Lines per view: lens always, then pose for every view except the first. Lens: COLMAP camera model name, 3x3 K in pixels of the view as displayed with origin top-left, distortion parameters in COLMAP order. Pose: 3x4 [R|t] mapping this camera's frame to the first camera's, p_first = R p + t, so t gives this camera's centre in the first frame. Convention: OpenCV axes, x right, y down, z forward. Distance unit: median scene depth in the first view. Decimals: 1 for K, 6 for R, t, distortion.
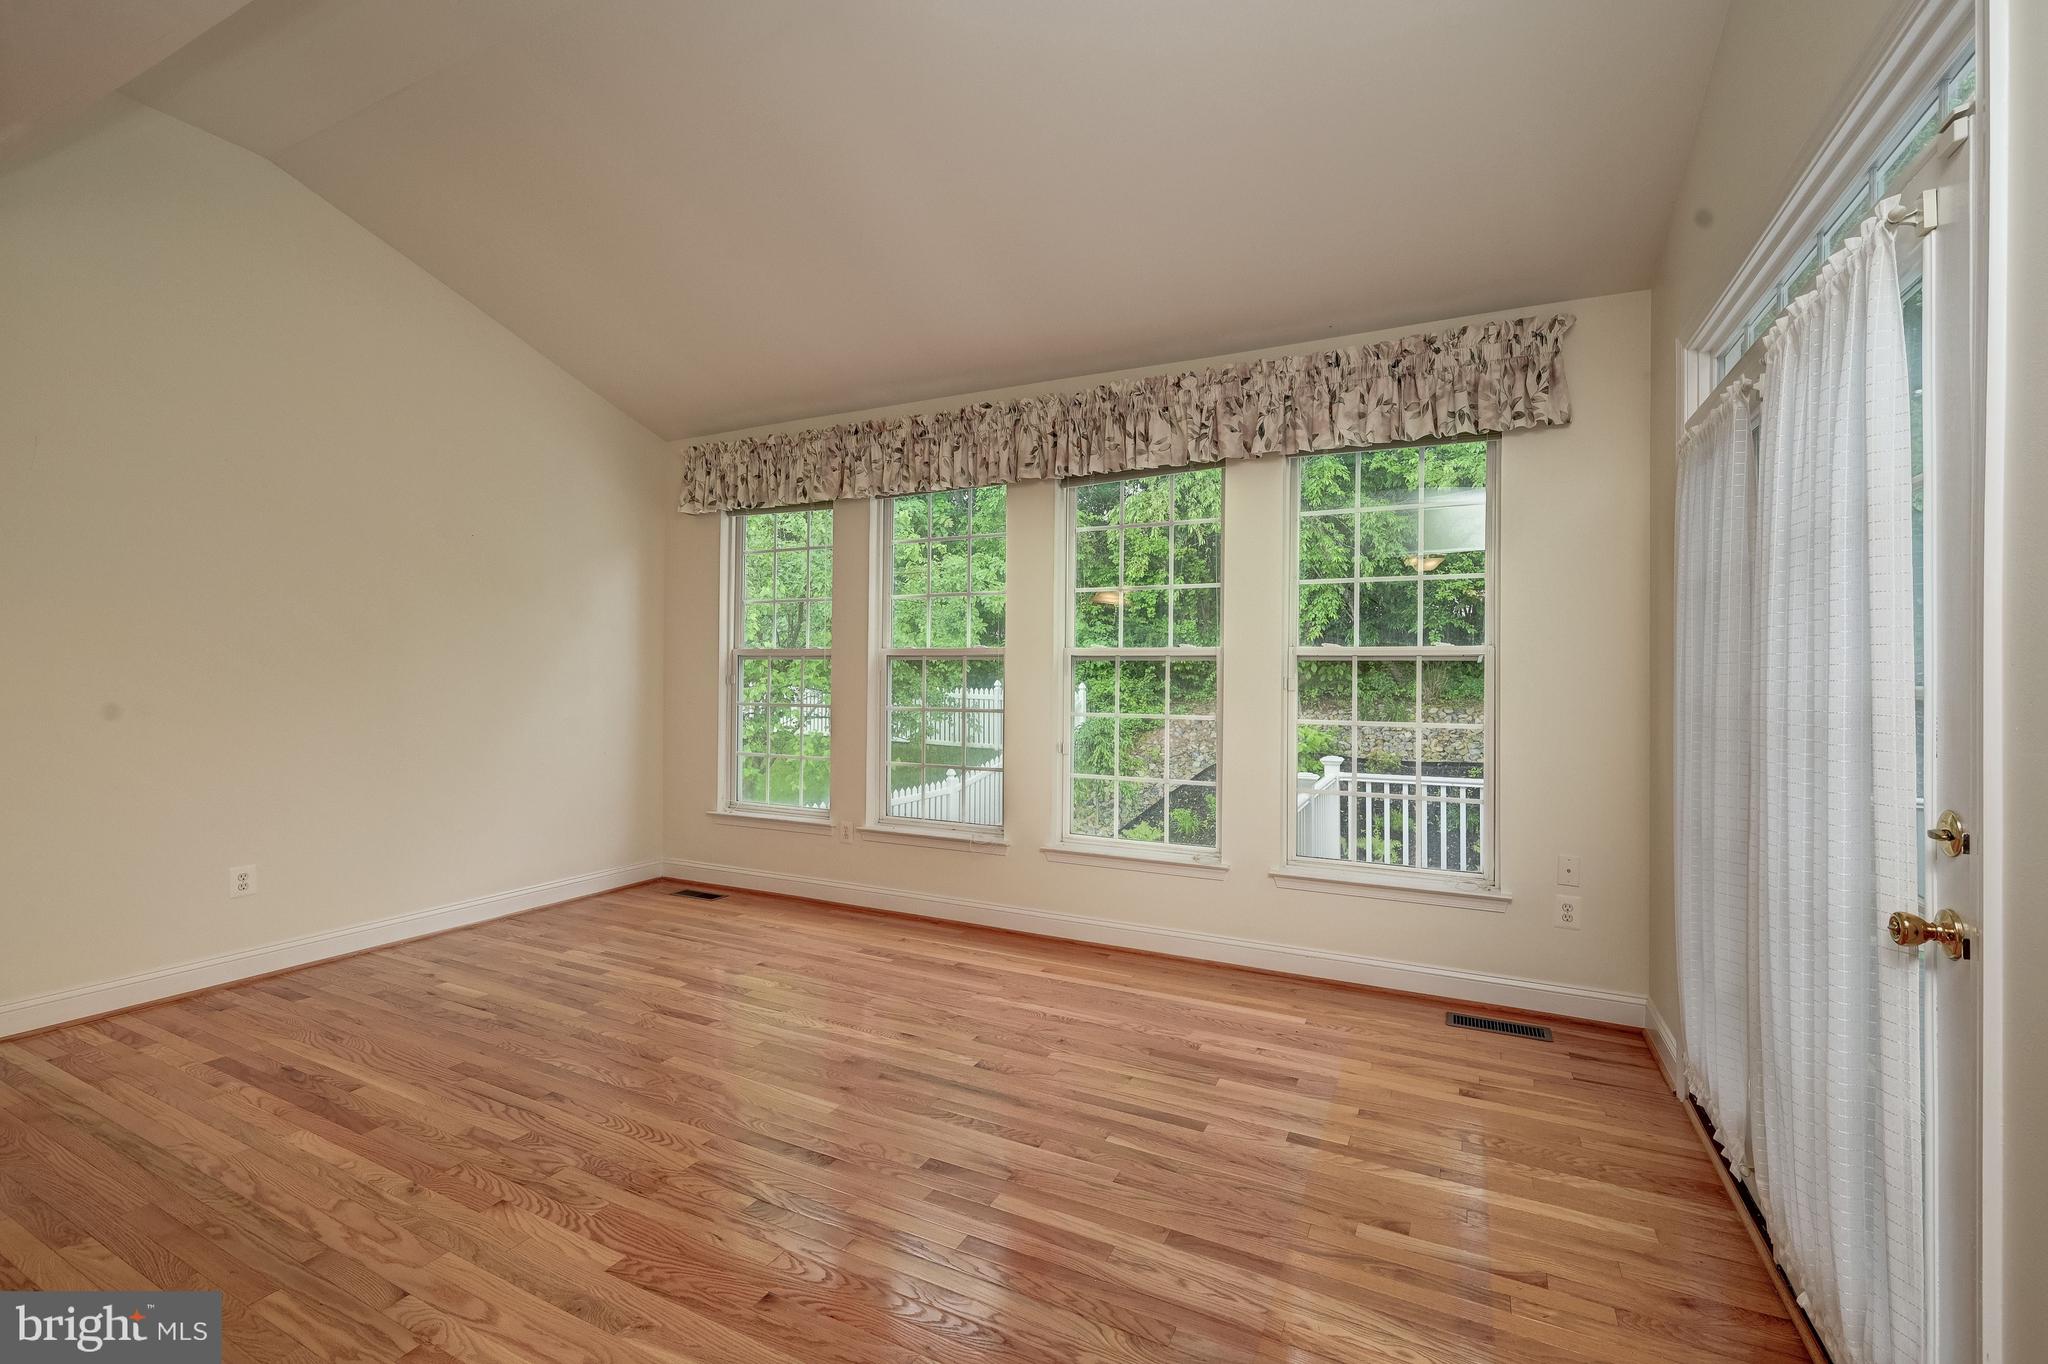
lens RADIAL K [[866.1, 0, 1038.7], [0, 866.1, 671.6], [0, 0, 1]] dist [-0.003634, 0.000285]
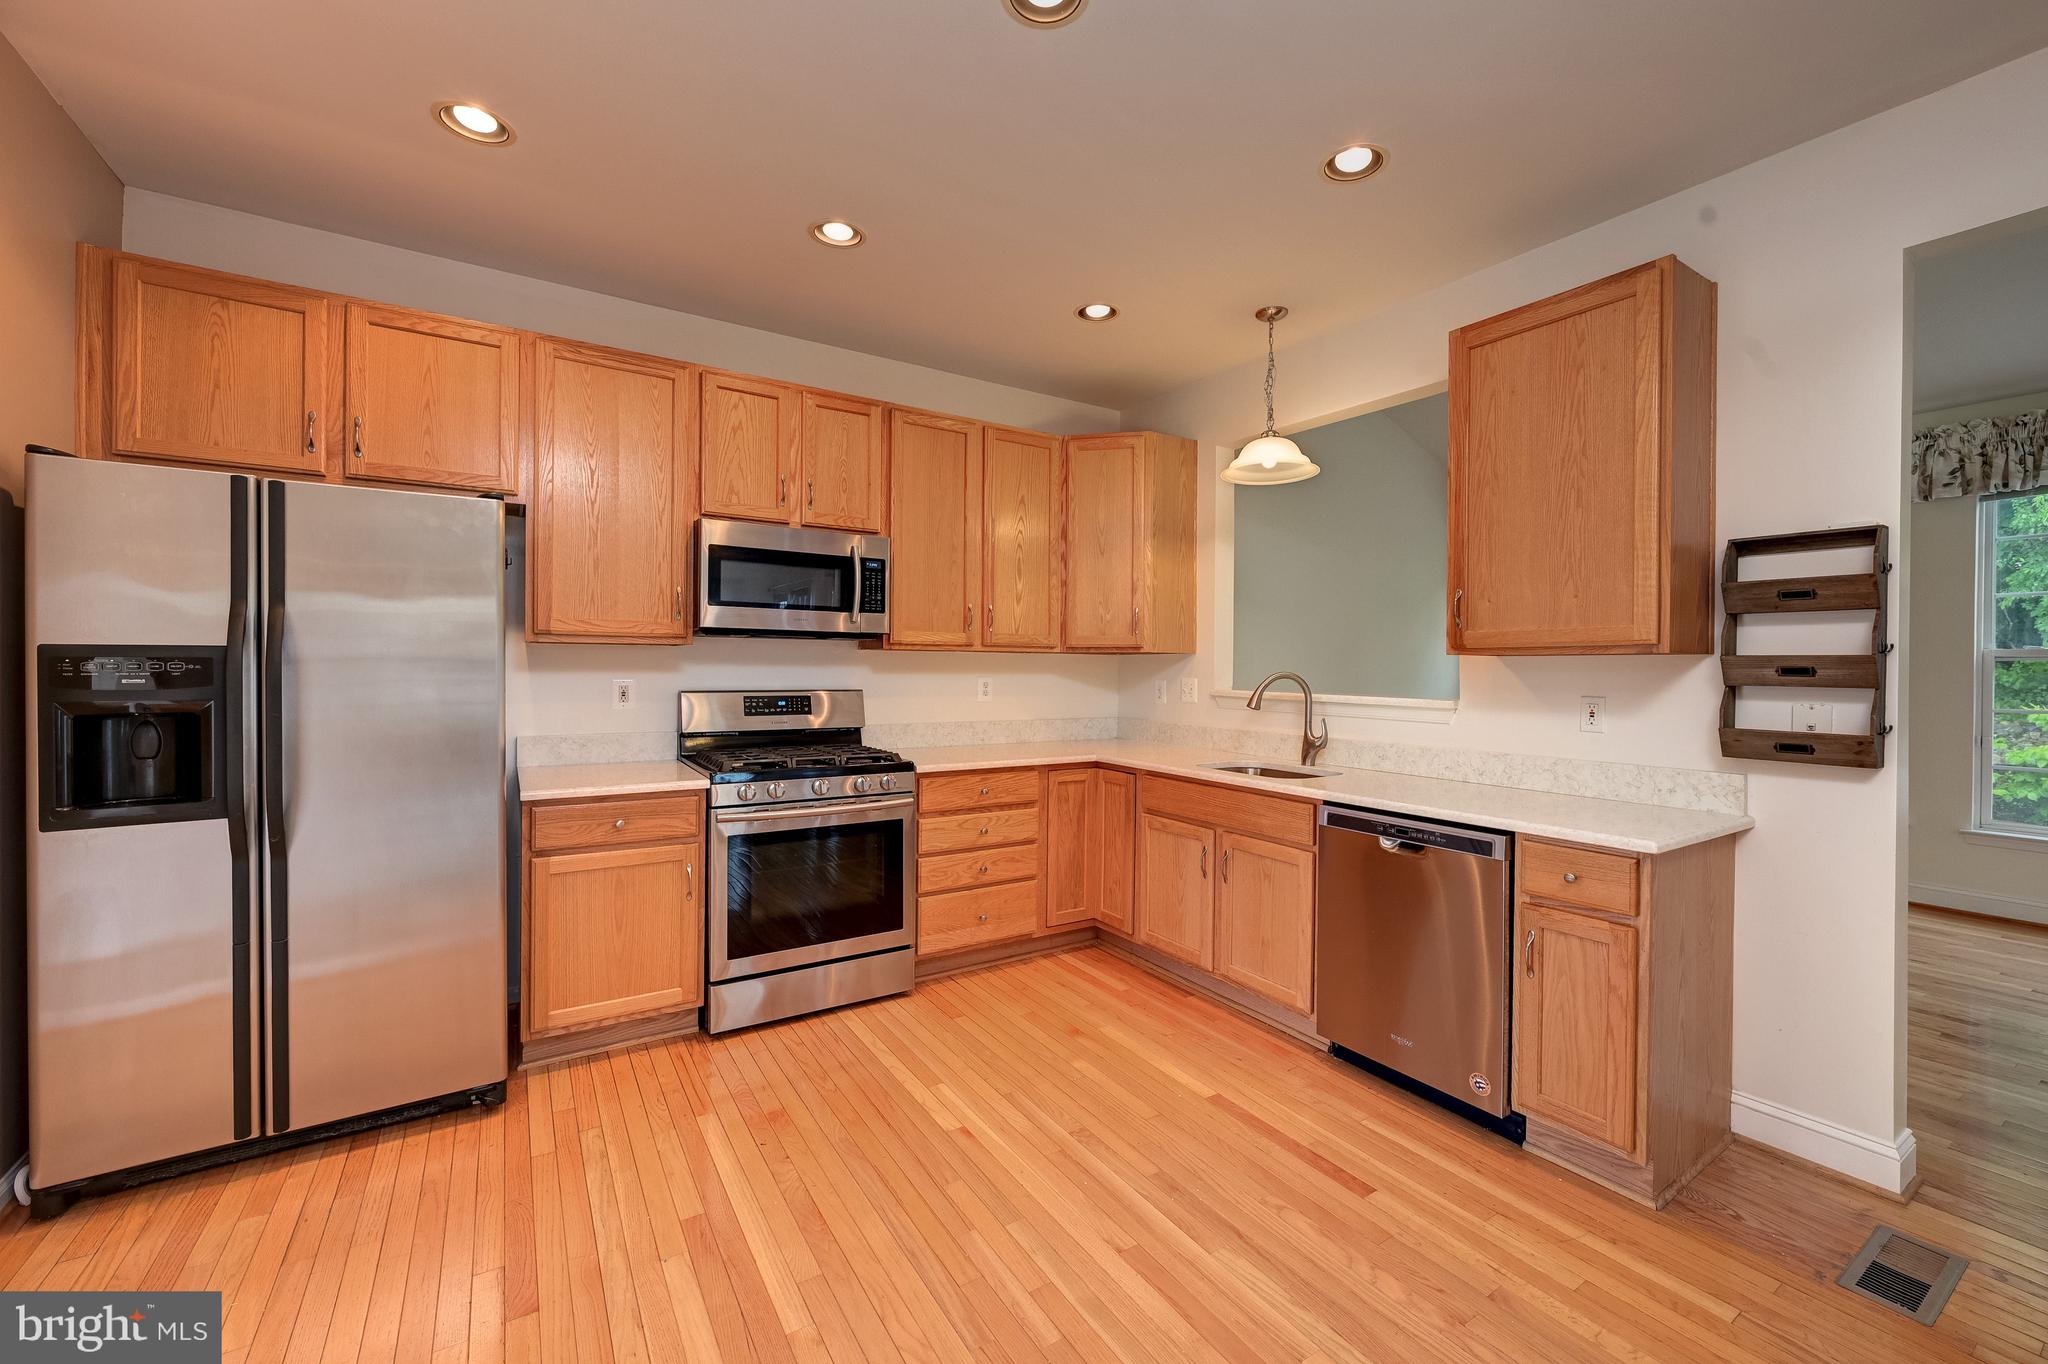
lens RADIAL K [[816.7, 0, 1036.2], [0, 816.7, 671.6], [0, 0, 1]] dist [-0.003266, 0.001023]
pose [[0.856576, 0.000457, -0.516021, -0.533833], [0.001842, 0.999991, 0.003943, -0.006360], [0.516018, -0.004328, 0.856567, -0.562896]]
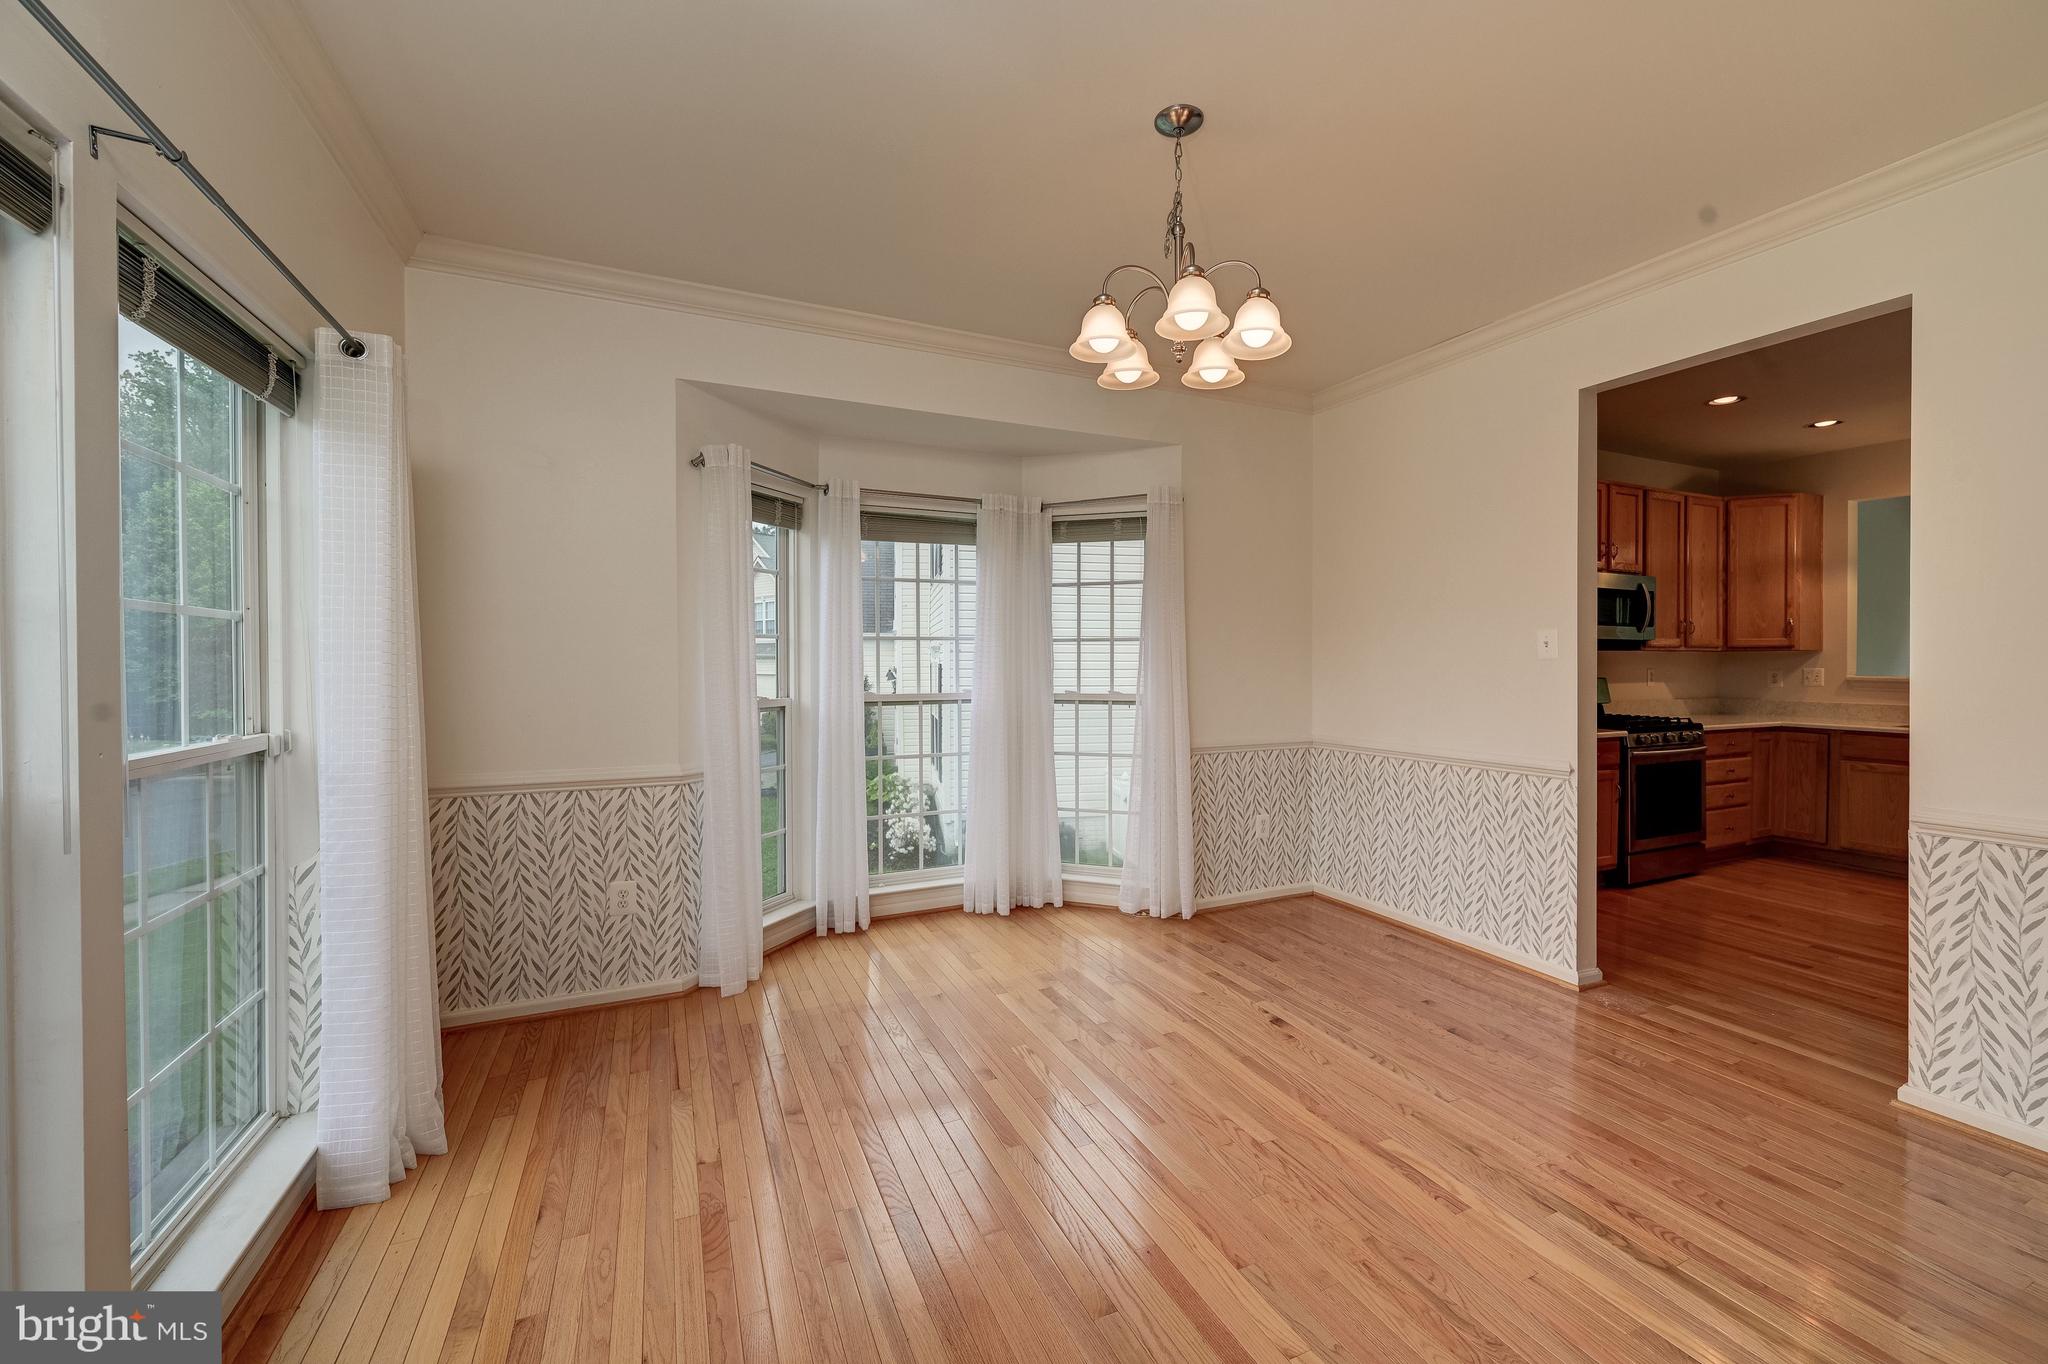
lens RADIAL K [[816.7, 0, 1047.1], [0, 816.7, 666.4], [0, 0, 1]] dist [-0.003266, 0.001023]
pose [[0.774970, -0.004303, -0.631983, -1.079180], [0.010285, 0.999930, 0.005803, -0.019802], [0.631914, -0.010998, 0.774961, -1.601239]]
